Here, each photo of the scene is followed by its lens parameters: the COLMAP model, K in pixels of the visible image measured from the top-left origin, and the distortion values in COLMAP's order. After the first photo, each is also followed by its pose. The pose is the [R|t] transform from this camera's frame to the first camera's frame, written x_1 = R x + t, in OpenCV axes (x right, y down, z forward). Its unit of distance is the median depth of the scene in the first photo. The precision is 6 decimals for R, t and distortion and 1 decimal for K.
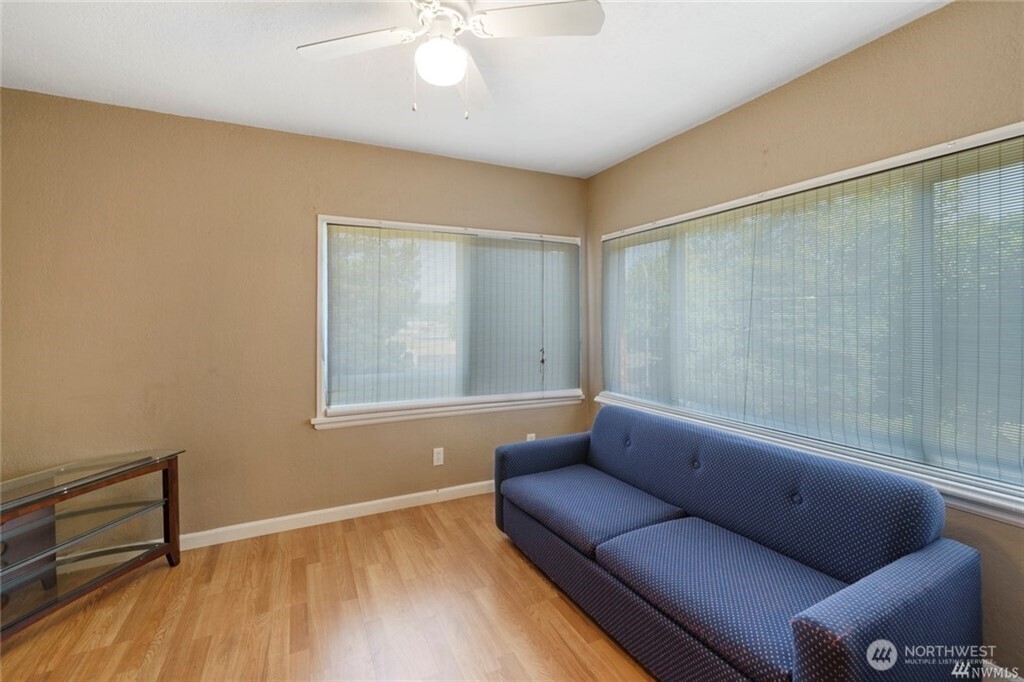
lens RADIAL K [[436.0, 0, 509.5], [0, 436.0, 317.4], [0, 0, 1]] dist [-0.000588, 0.000261]
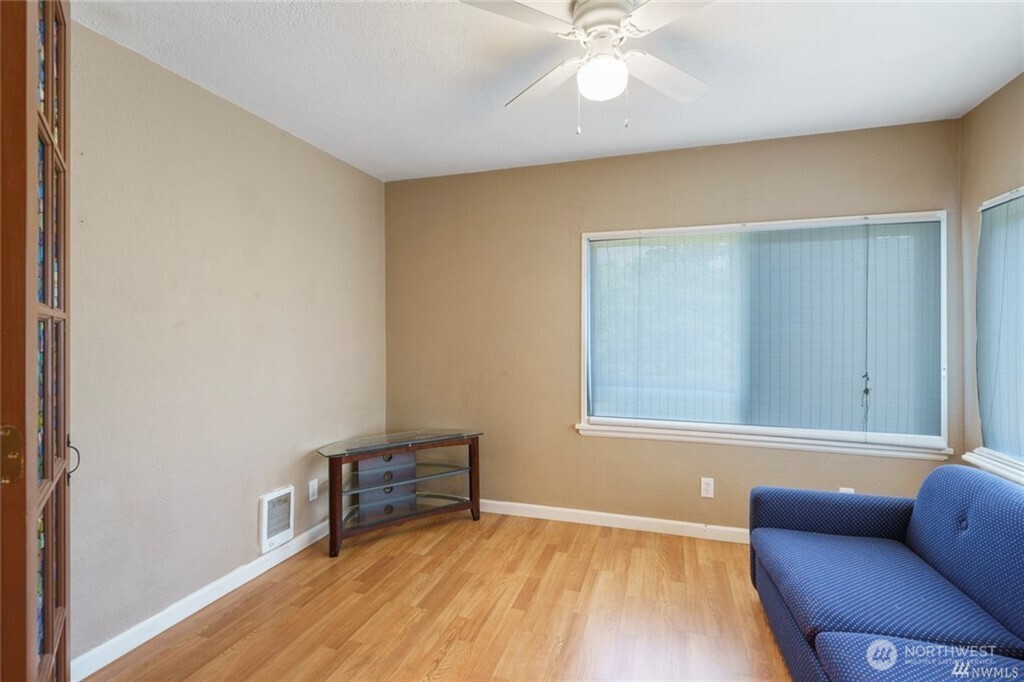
lens RADIAL K [[484.0, 0, 509.9], [0, 484.0, 335.5], [0, 0, 1]] dist [-0.000316, 0.001632]
pose [[0.730352, 0.009528, -0.683004, 0.266932], [-0.002419, 0.999933, 0.011362, 0.000502], [0.683067, -0.006646, 0.730326, 0.015159]]
